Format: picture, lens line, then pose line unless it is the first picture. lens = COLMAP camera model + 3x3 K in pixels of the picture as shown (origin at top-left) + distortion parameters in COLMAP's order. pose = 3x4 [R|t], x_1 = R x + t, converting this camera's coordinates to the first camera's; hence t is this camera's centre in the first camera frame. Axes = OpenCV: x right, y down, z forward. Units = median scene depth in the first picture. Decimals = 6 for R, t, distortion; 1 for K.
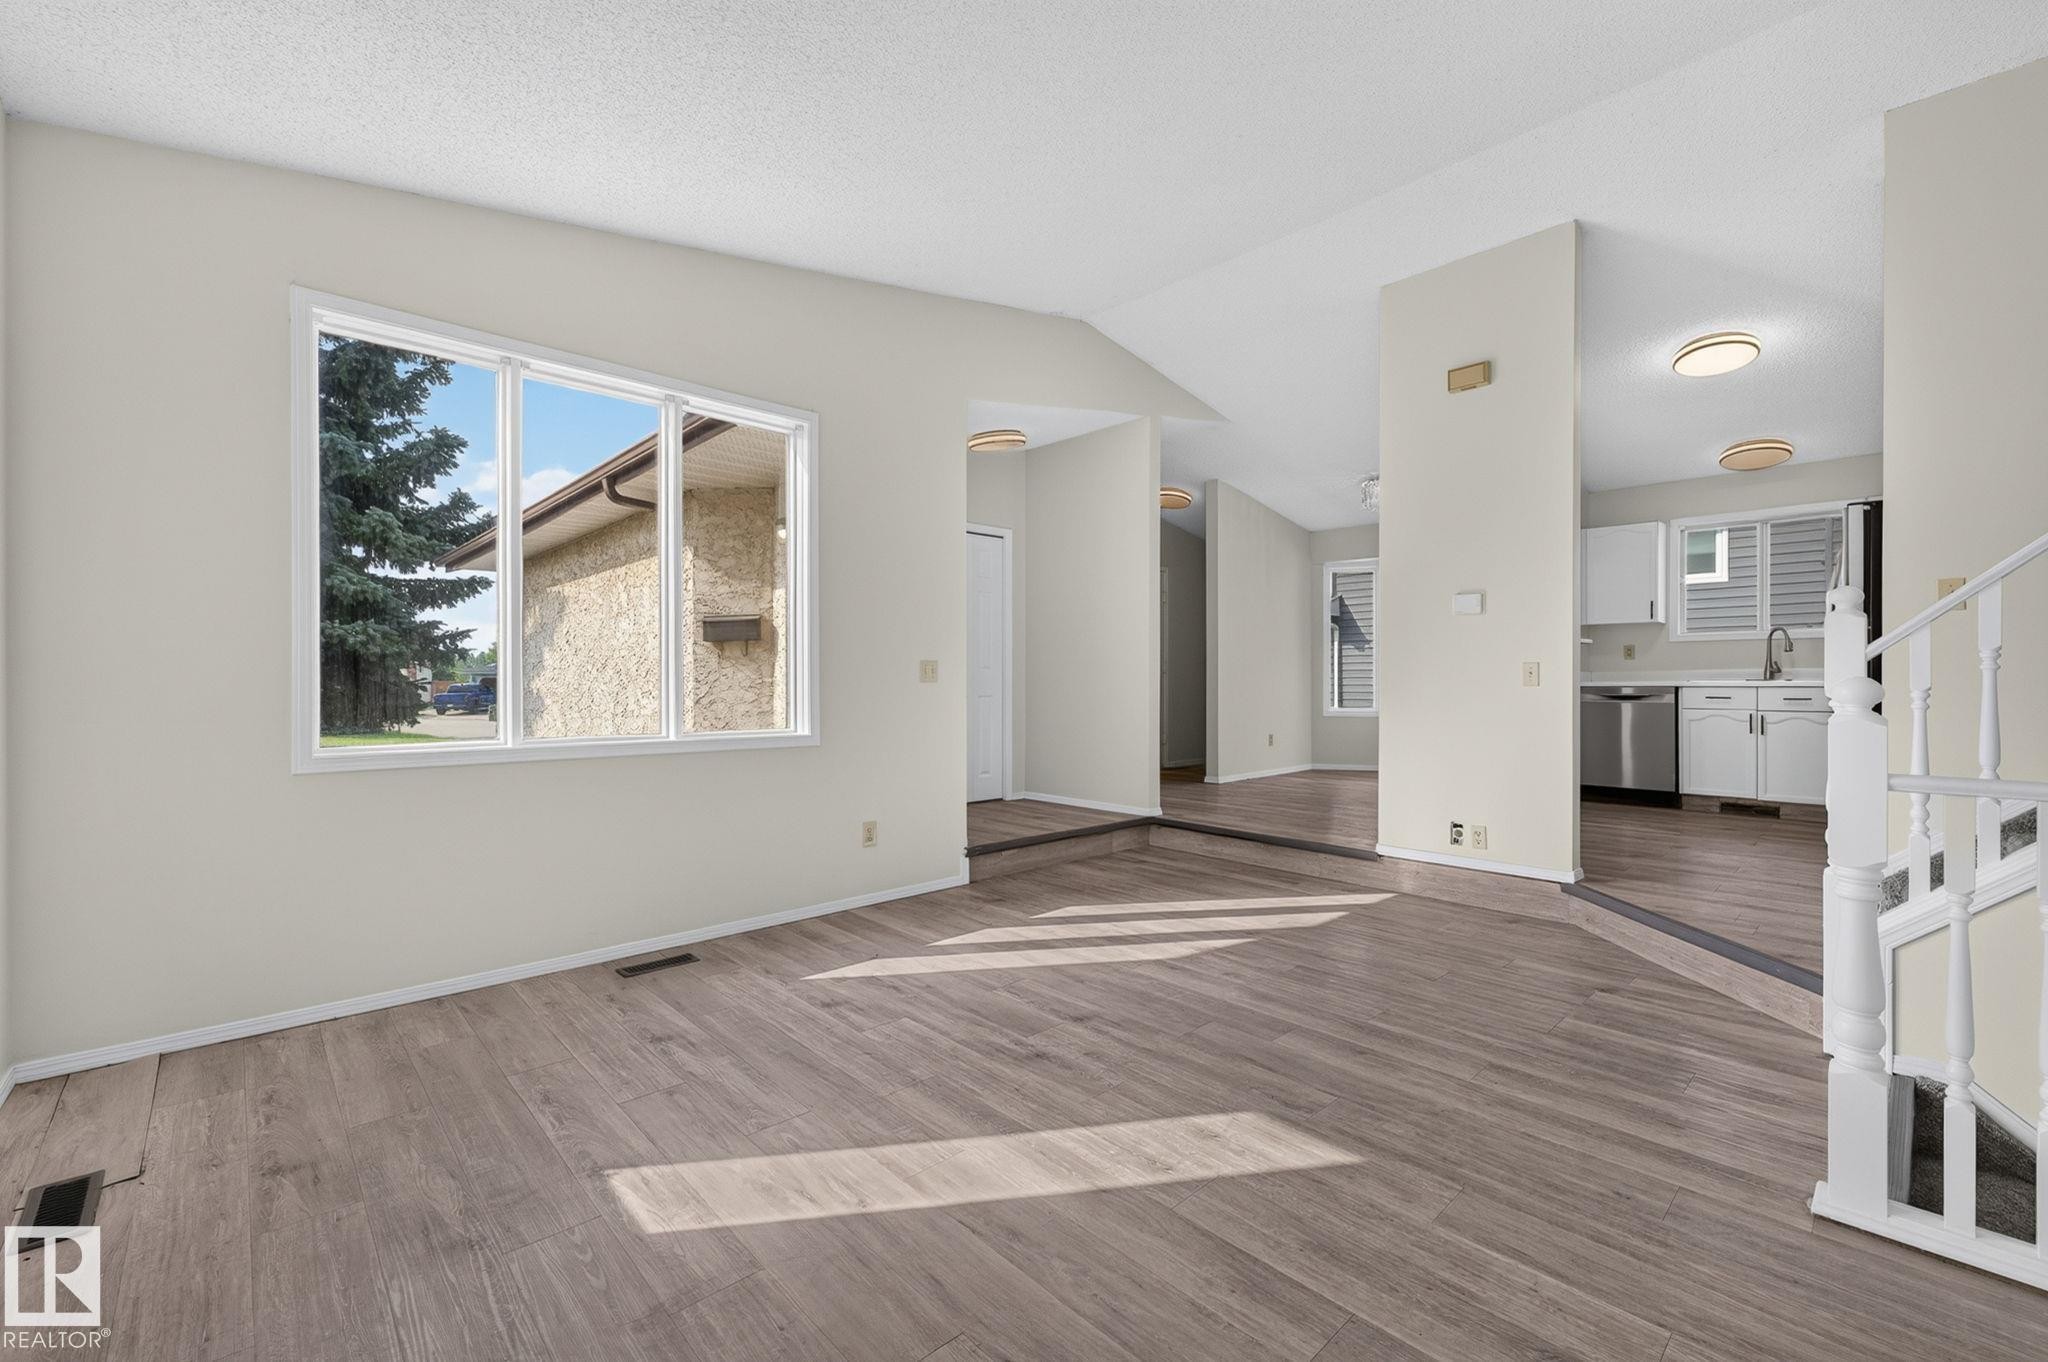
lens RADIAL K [[887.1, 0, 1016.4], [0, 887.1, 682.5], [0, 0, 1]] dist [0.003773, -0.000254]
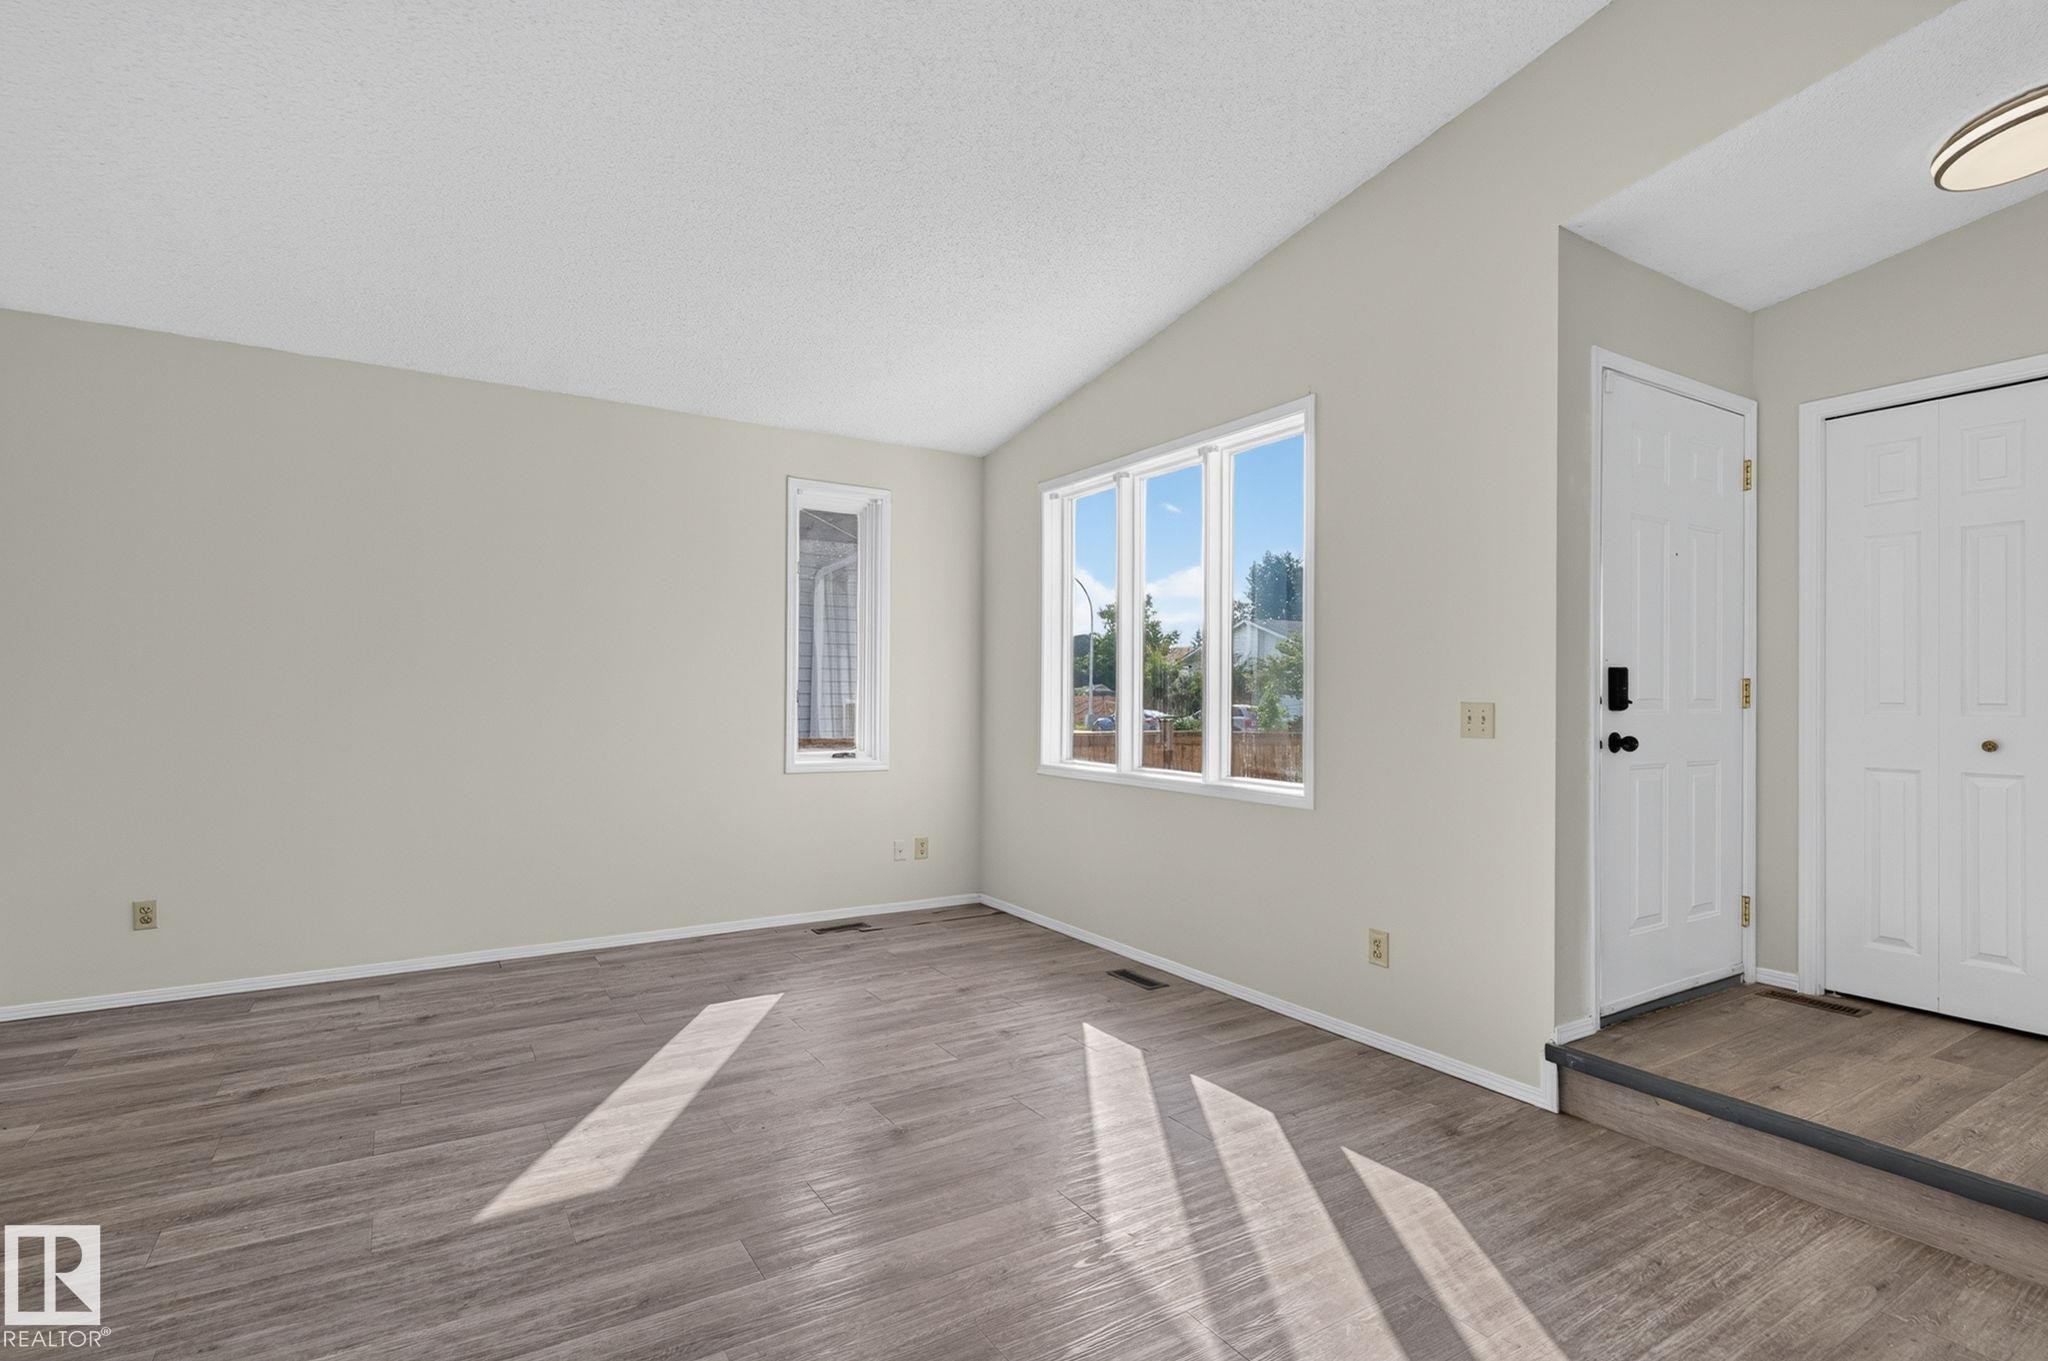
lens RADIAL K [[961.9, 0, 1024.0], [0, 961.9, 689.5], [0, 0, 1]] dist [0.006179, -0.000241]
pose [[-0.196269, -0.008547, -0.980513, 1.002879], [-0.004565, 0.999959, -0.007802, -0.044187], [0.980539, 0.002945, -0.196300, 1.352970]]
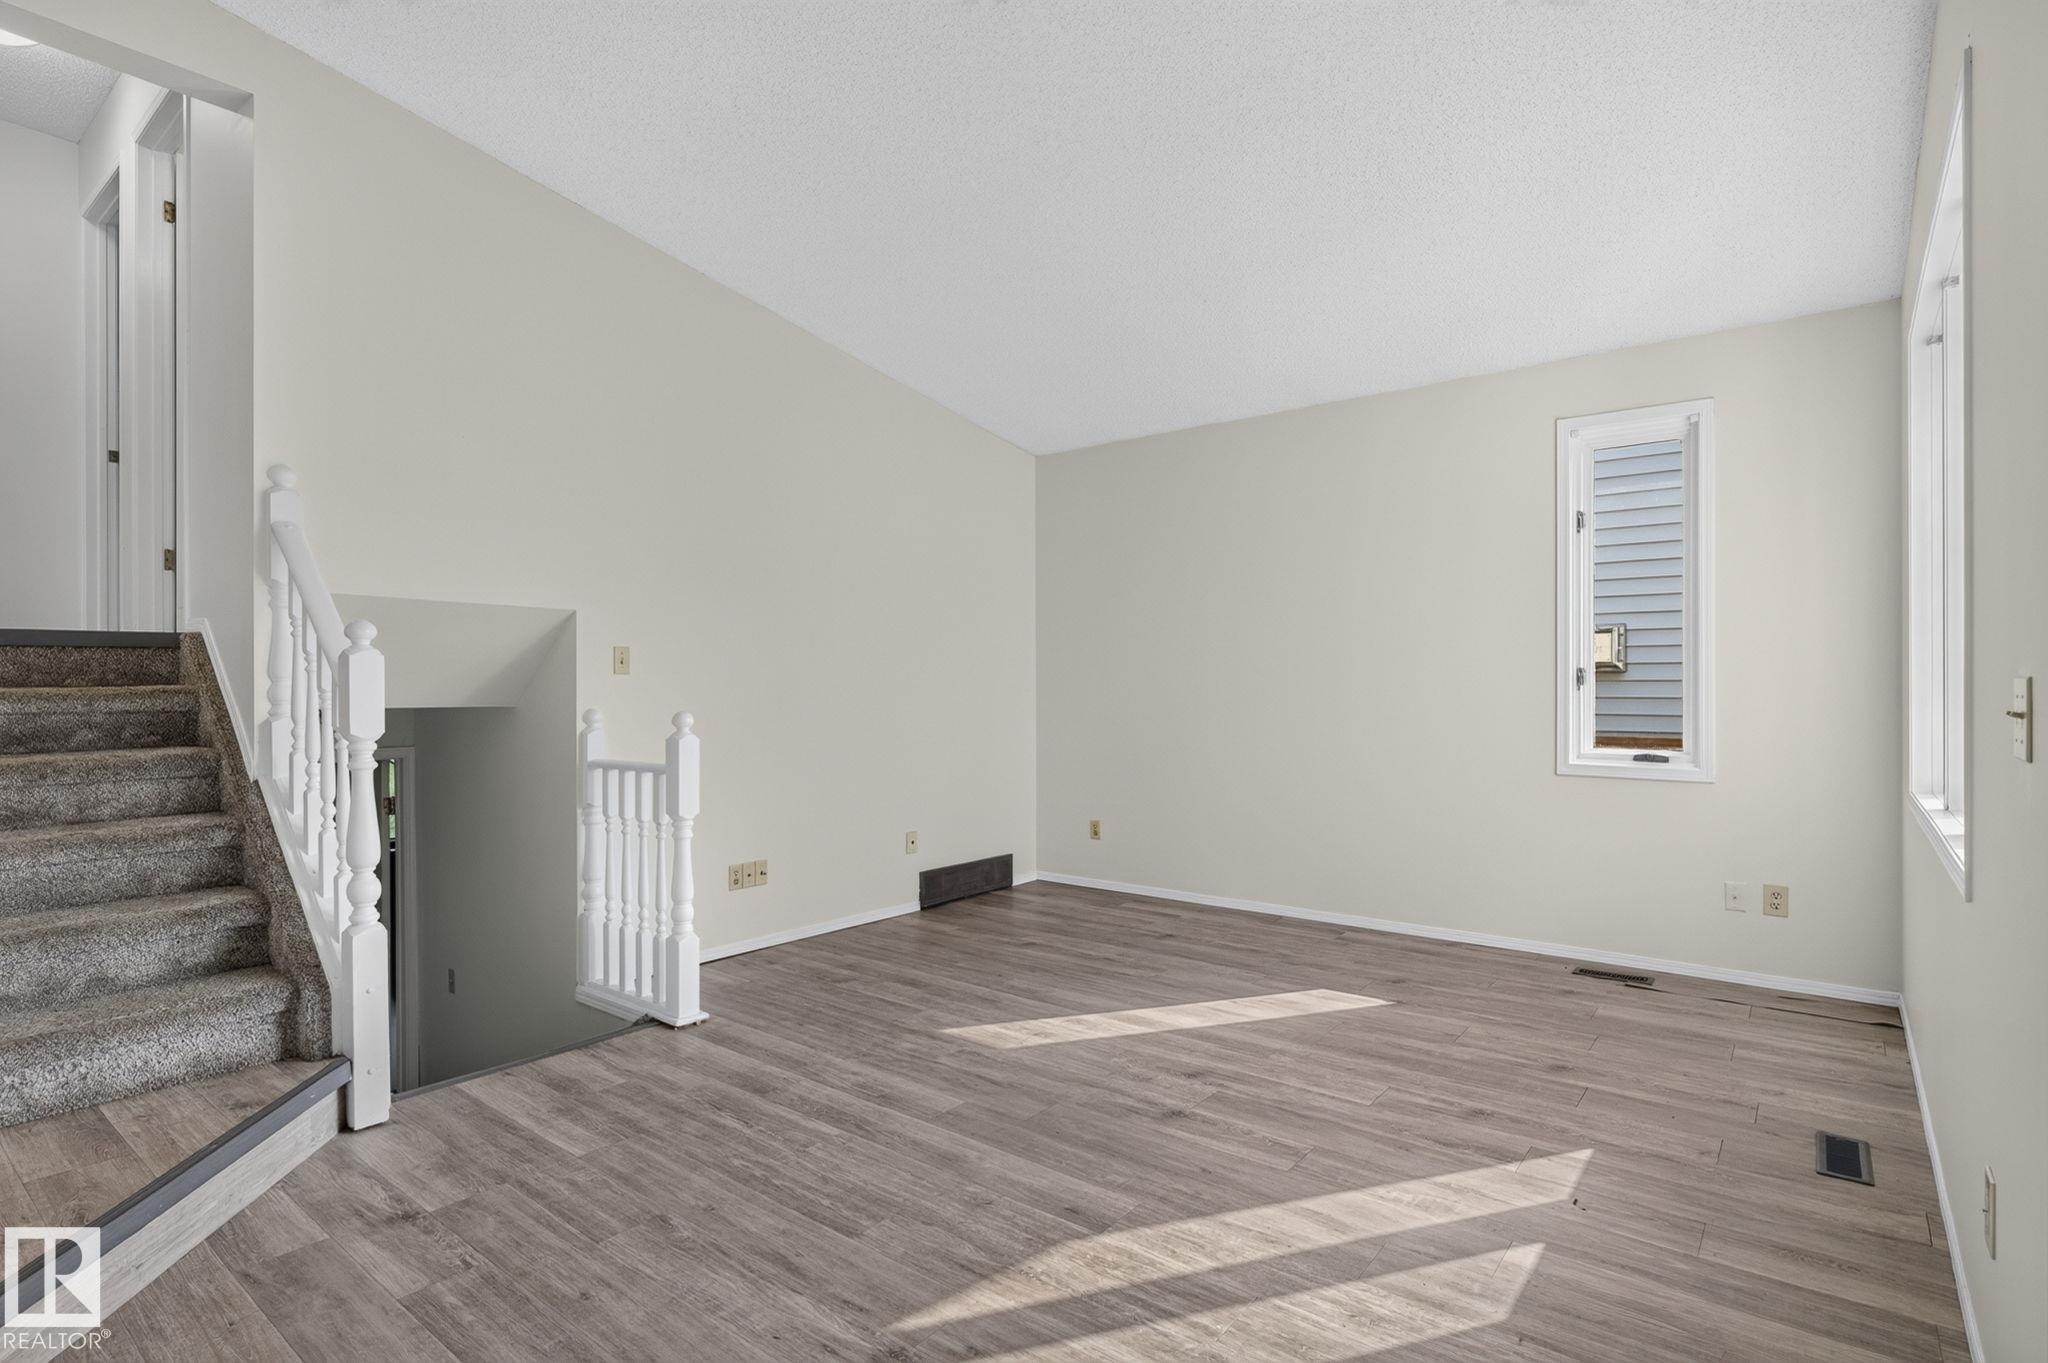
lens RADIAL K [[1037.0, 0, 1026.1], [0, 1037.0, 686.9], [0, 0, 1]] dist [0.005152, -0.000295]
pose [[-0.988623, 0.001172, -0.150412, 0.381860], [0.001144, 0.999999, 0.000267, -0.037961], [0.150412, 0.000092, -0.988623, 2.056123]]
